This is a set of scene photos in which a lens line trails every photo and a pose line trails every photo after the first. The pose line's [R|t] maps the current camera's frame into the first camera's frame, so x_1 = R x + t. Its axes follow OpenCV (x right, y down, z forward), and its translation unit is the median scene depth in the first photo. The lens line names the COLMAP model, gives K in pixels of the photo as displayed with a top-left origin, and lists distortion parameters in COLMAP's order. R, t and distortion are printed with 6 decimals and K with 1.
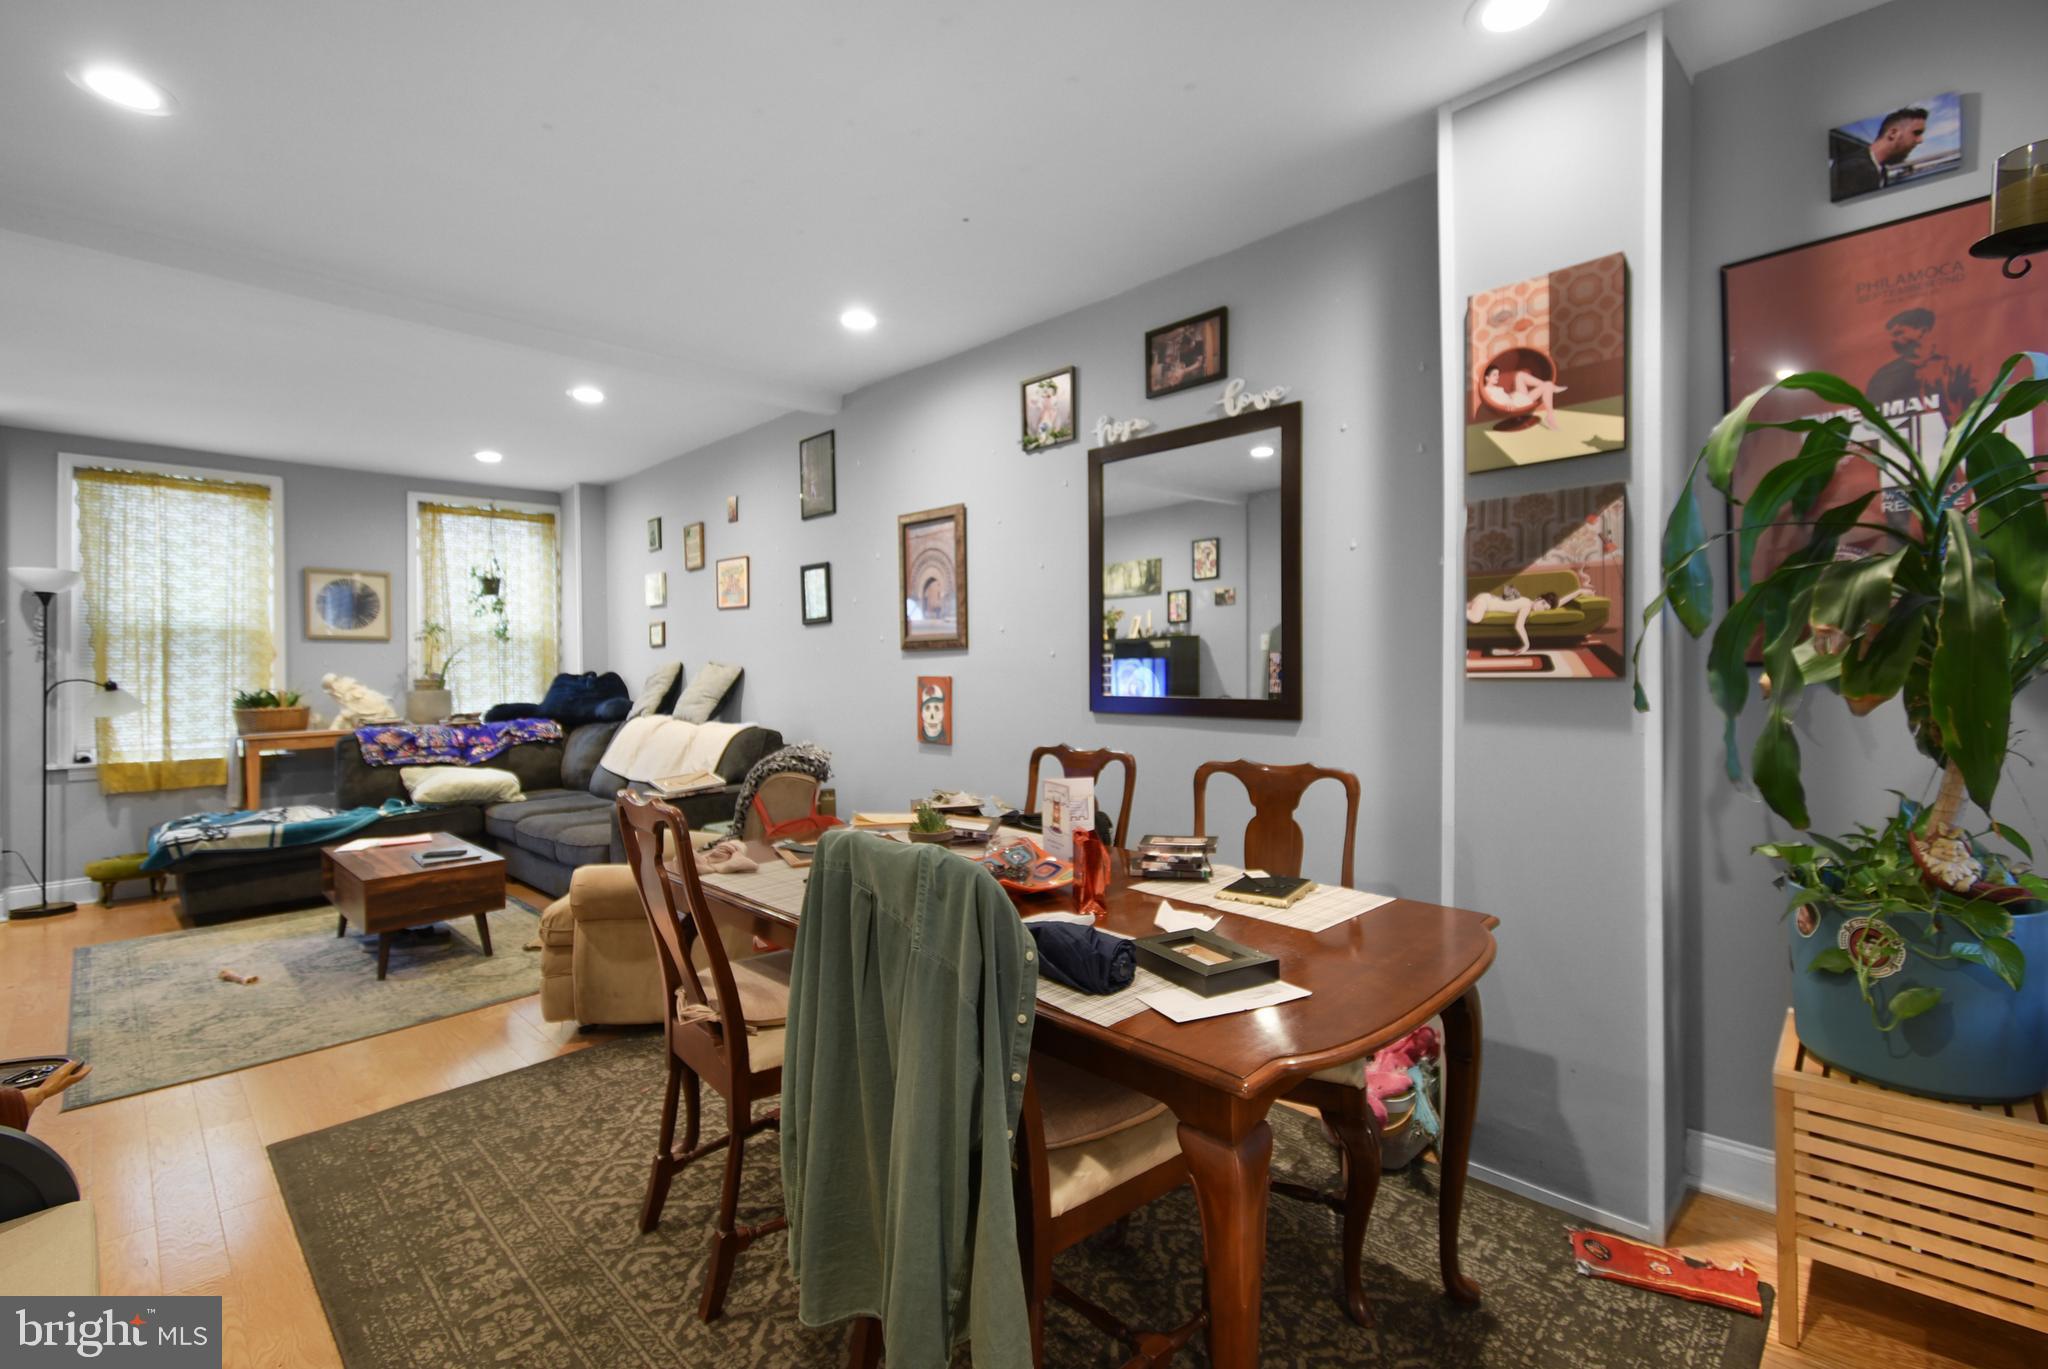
lens RADIAL K [[900.1, 0, 1024.0], [0, 900.1, 668.2], [0, 0, 1]] dist [0.010347, -0.001278]
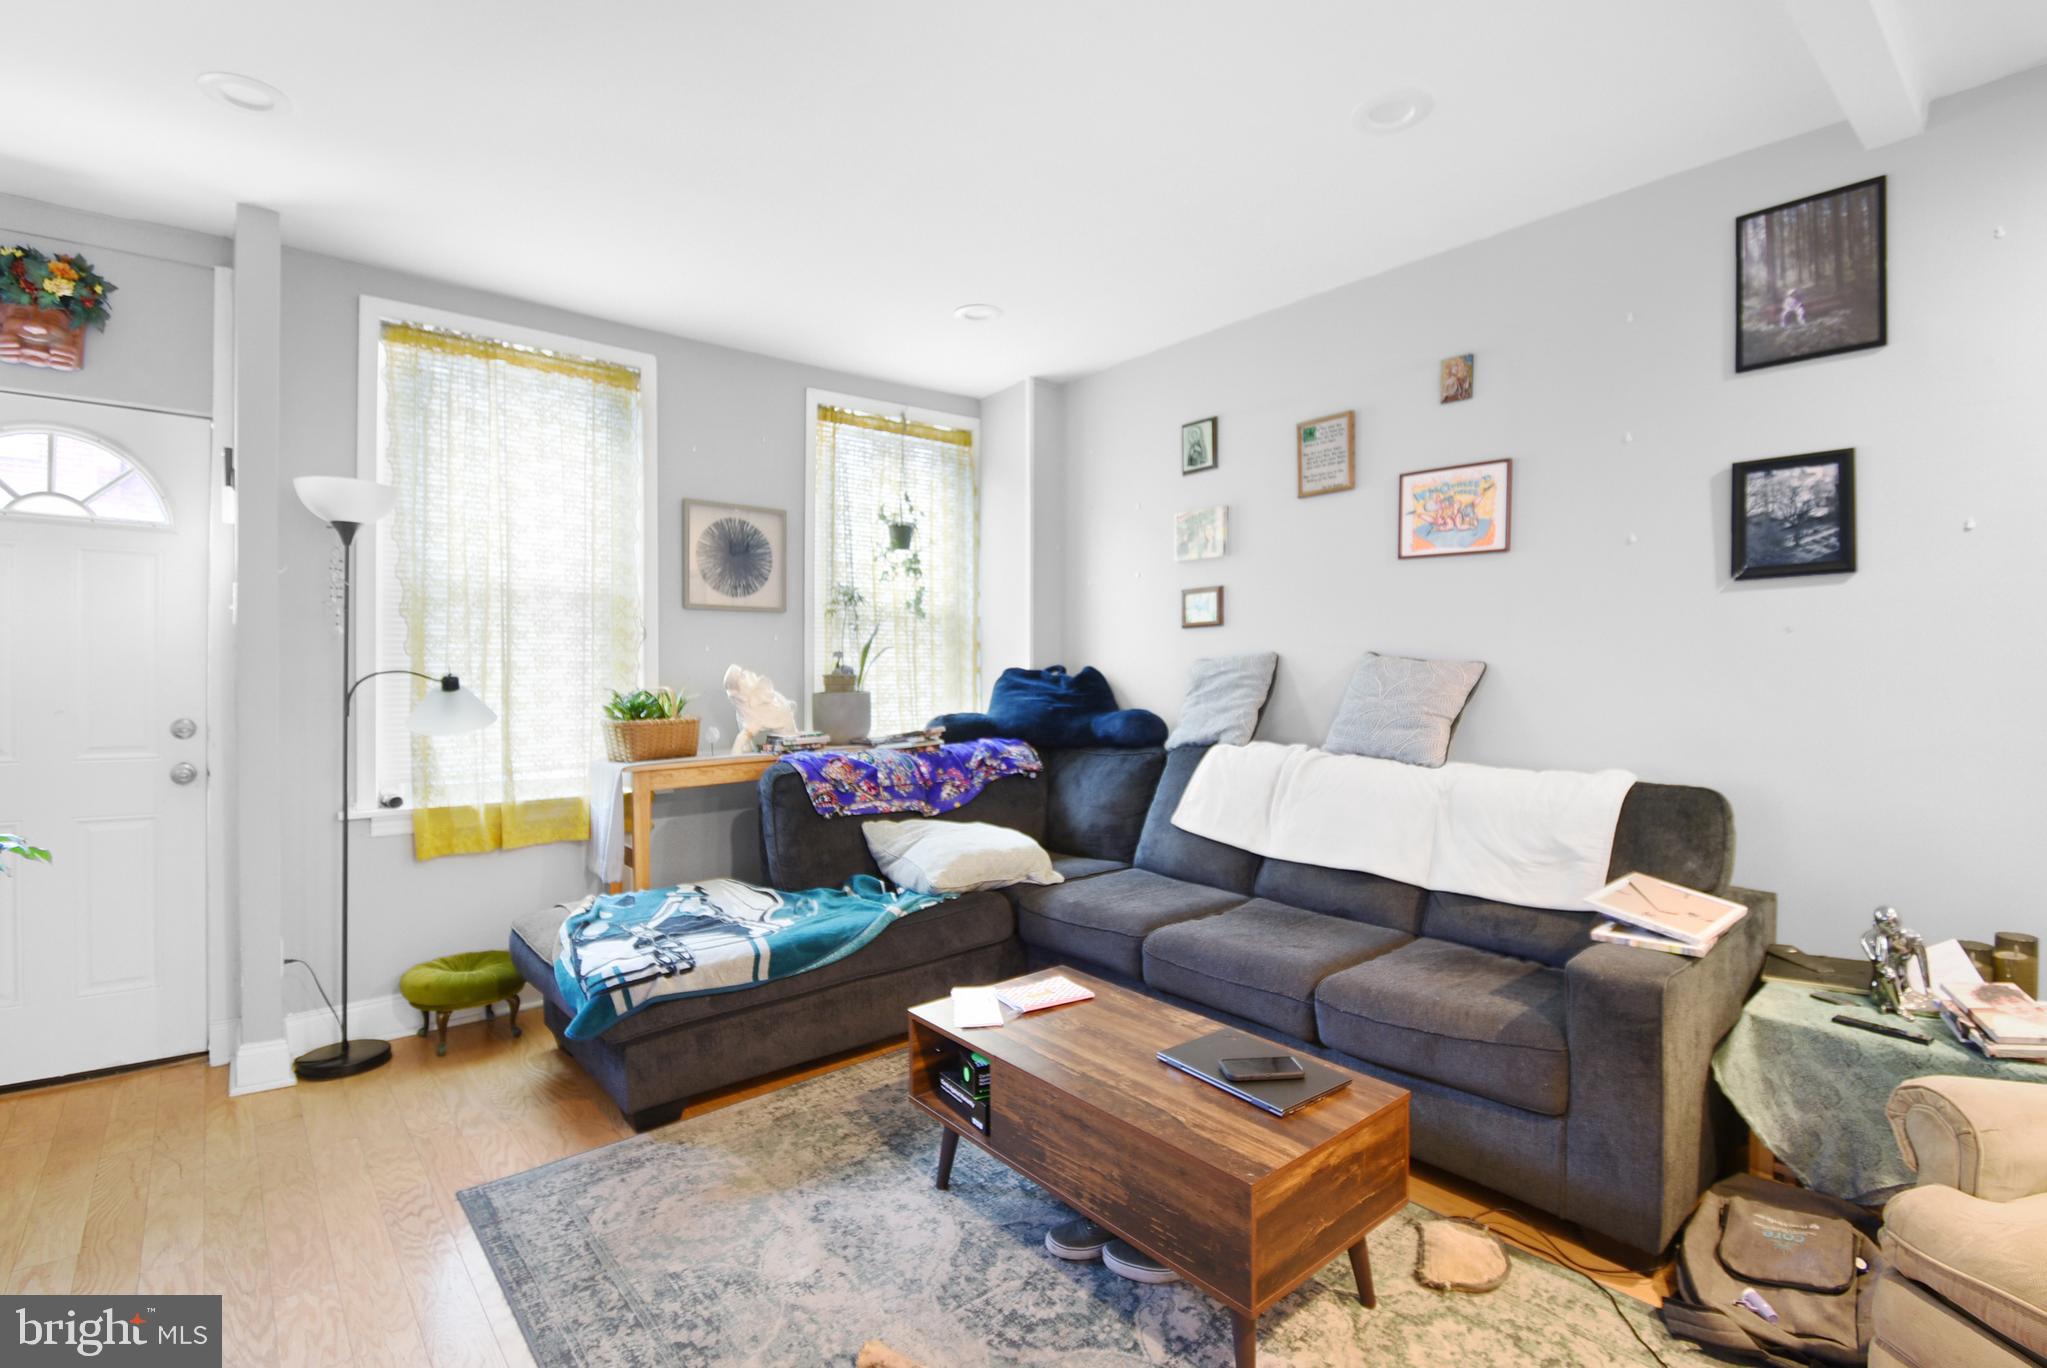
lens RADIAL K [[951.7, 0, 1041.3], [0, 951.7, 669.5], [0, 0, 1]] dist [0.009845, -0.000897]
pose [[0.996431, 0.011672, -0.083595, -0.500798], [-0.011256, 0.999922, 0.005447, 0.003271], [0.083652, -0.004487, 0.996485, 0.362378]]
